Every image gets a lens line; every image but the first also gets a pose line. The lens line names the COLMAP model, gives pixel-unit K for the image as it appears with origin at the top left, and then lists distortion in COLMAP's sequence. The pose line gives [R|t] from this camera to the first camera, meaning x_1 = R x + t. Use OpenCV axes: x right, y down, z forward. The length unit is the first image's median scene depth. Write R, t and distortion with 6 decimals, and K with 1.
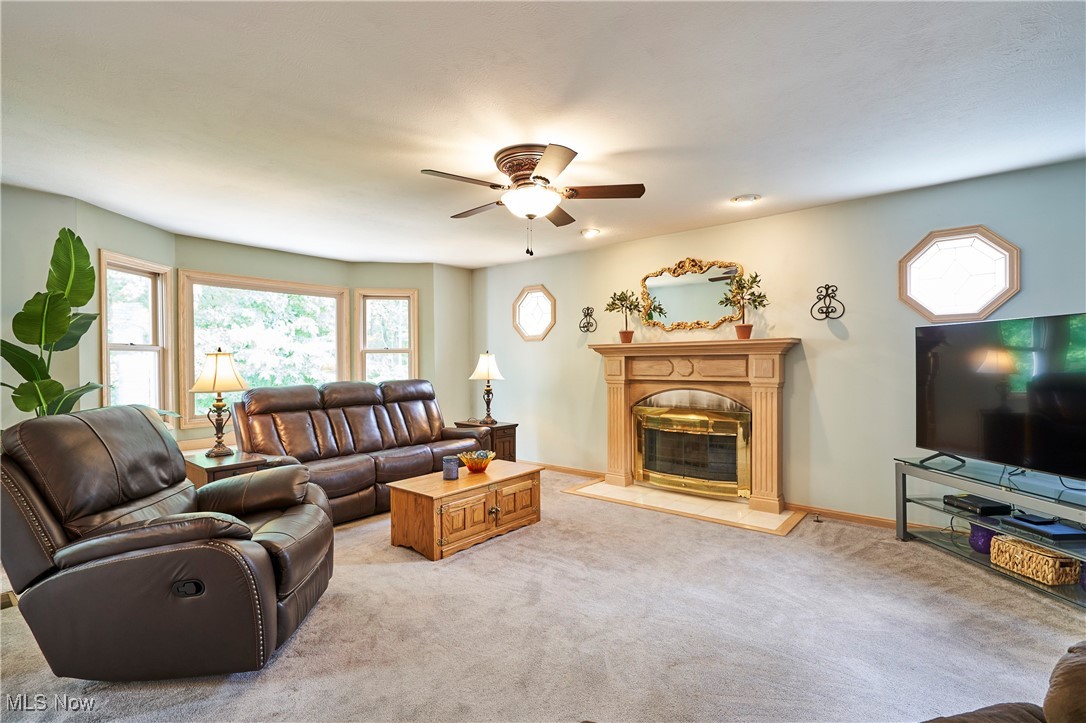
lens RADIAL K [[496.2, 0, 539.8], [0, 496.2, 361.8], [0, 0, 1]] dist [-0.003599, -0.000724]
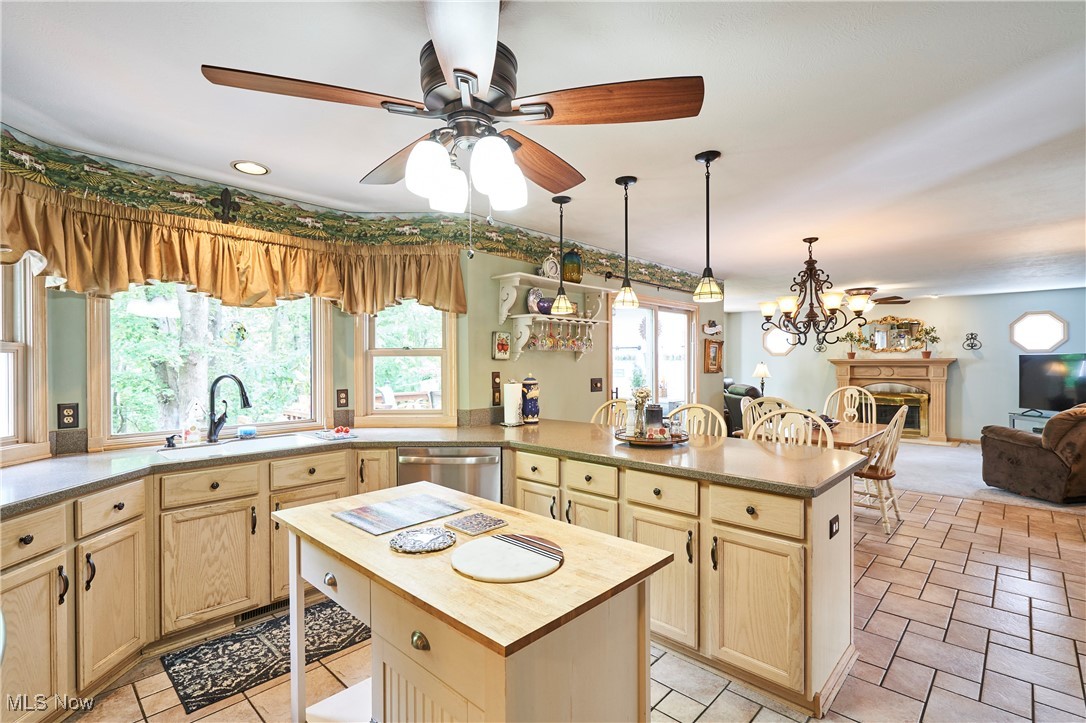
lens RADIAL K [[496.2, 0, 532.0], [0, 496.2, 361.3], [0, 0, 1]] dist [-0.003599, -0.000724]
pose [[0.997415, 0.014544, -0.070364, -1.096136], [-0.015746, 0.999739, -0.016558, 0.027704], [0.070105, 0.017623, 0.997384, -1.184612]]
